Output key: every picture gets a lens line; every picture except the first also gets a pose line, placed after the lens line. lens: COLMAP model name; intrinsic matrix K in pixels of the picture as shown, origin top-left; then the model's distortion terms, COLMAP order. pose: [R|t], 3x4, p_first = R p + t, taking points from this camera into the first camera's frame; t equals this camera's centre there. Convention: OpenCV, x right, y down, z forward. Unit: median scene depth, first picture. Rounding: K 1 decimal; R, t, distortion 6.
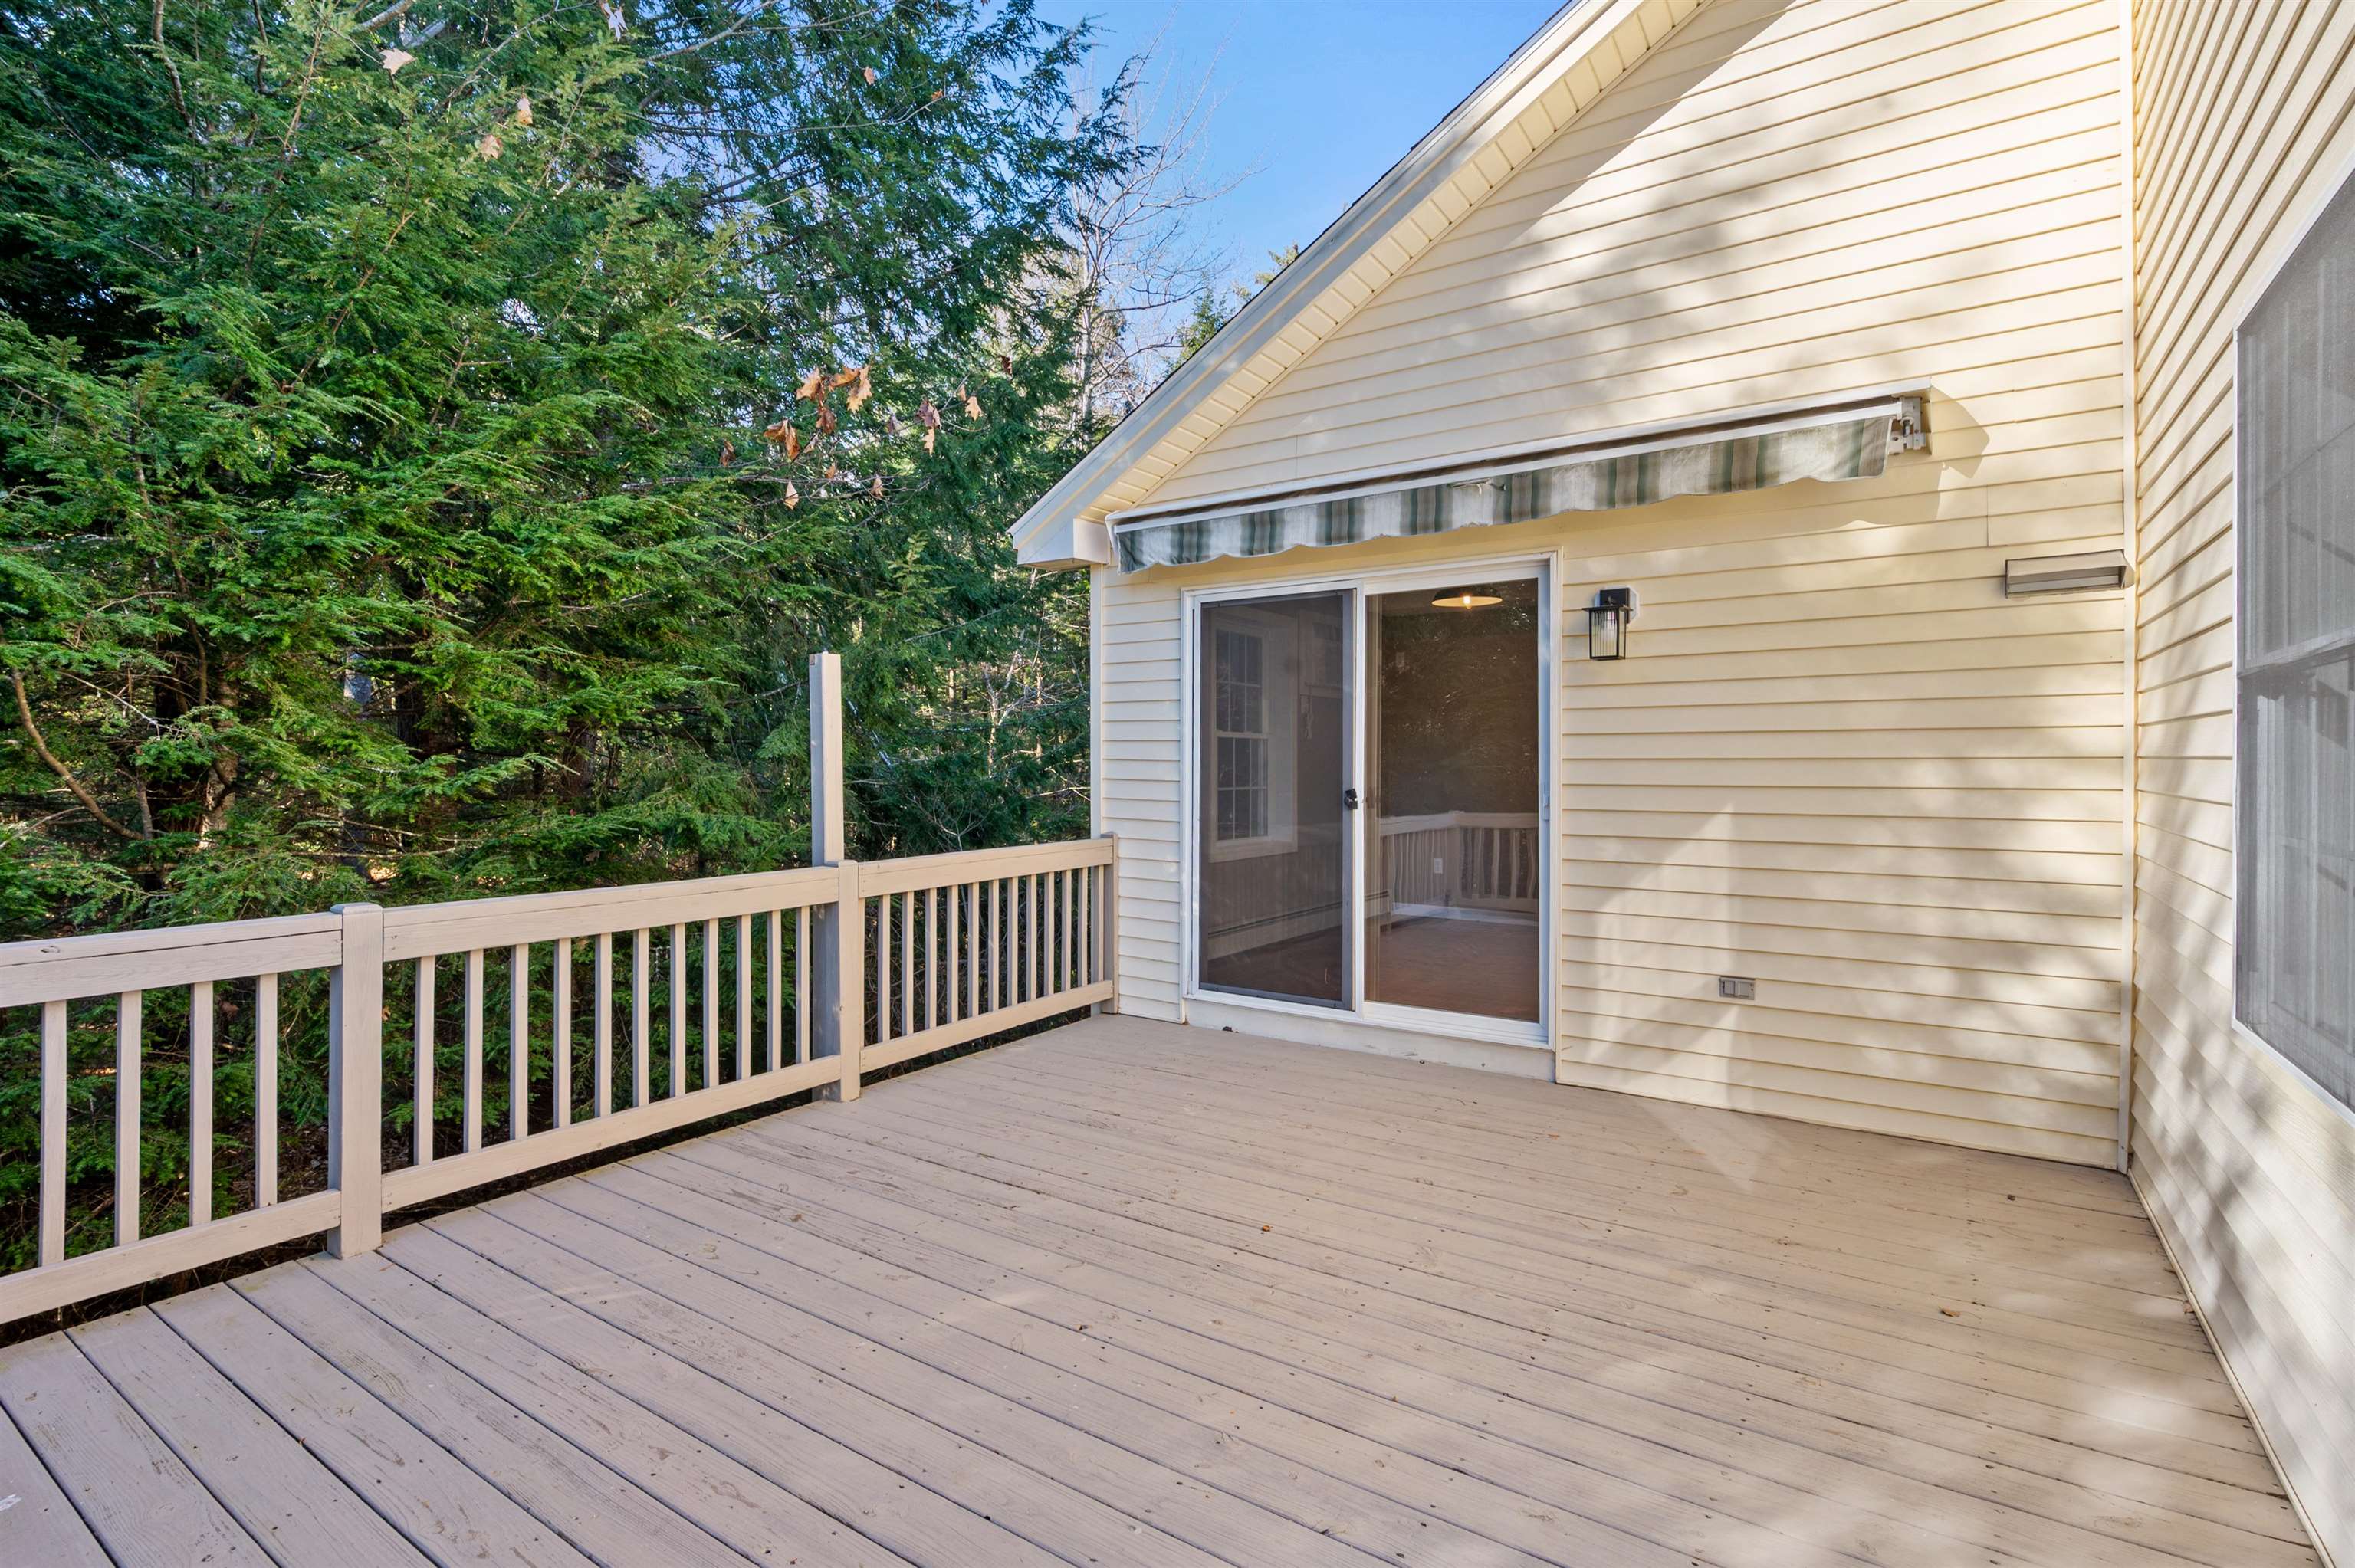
lens RADIAL K [[1098.6, 0, 1176.3], [0, 1098.6, 771.5], [0, 0, 1]] dist [-0.001023, -0.000292]
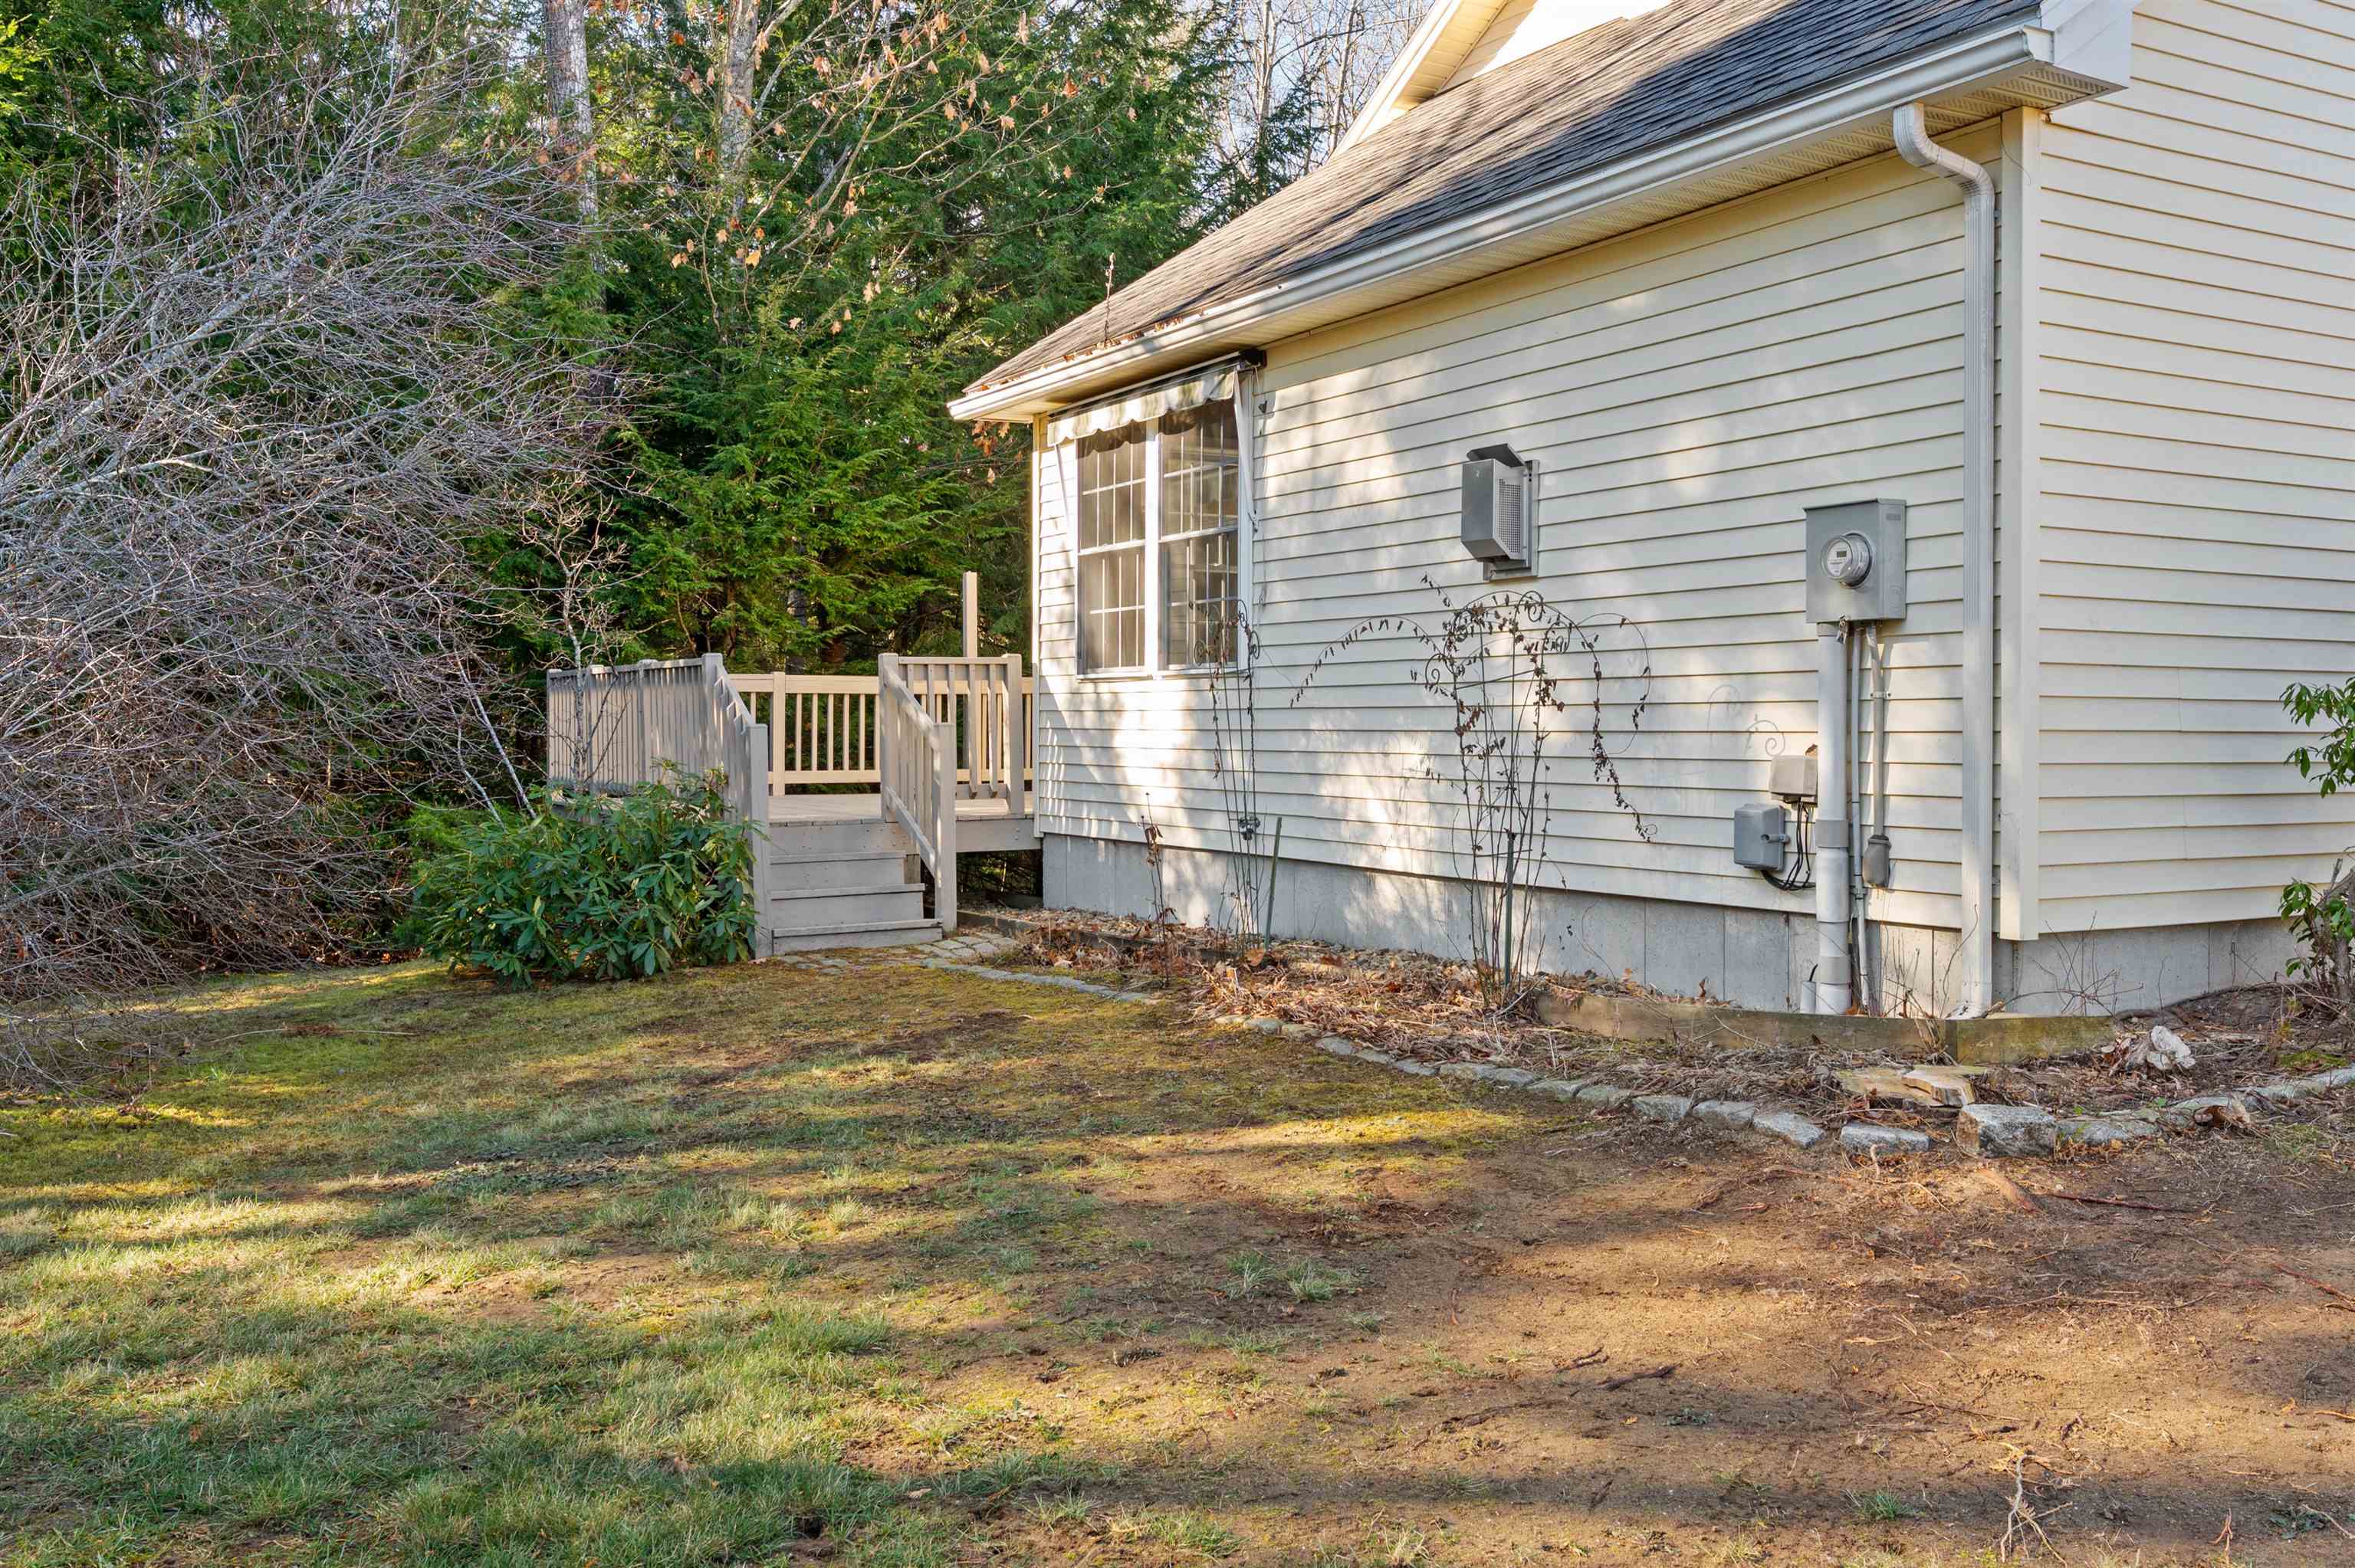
lens RADIAL K [[2056.1, 0, 1178.2], [0, 2056.1, 778.6], [0, 0, 1]] dist [0.002065, 0.000157]
pose [[0.891760, 0.012123, -0.452345, 1.985937], [-0.002988, 0.999777, 0.020903, 0.219301], [0.452498, -0.017289, 0.891598, -2.518715]]
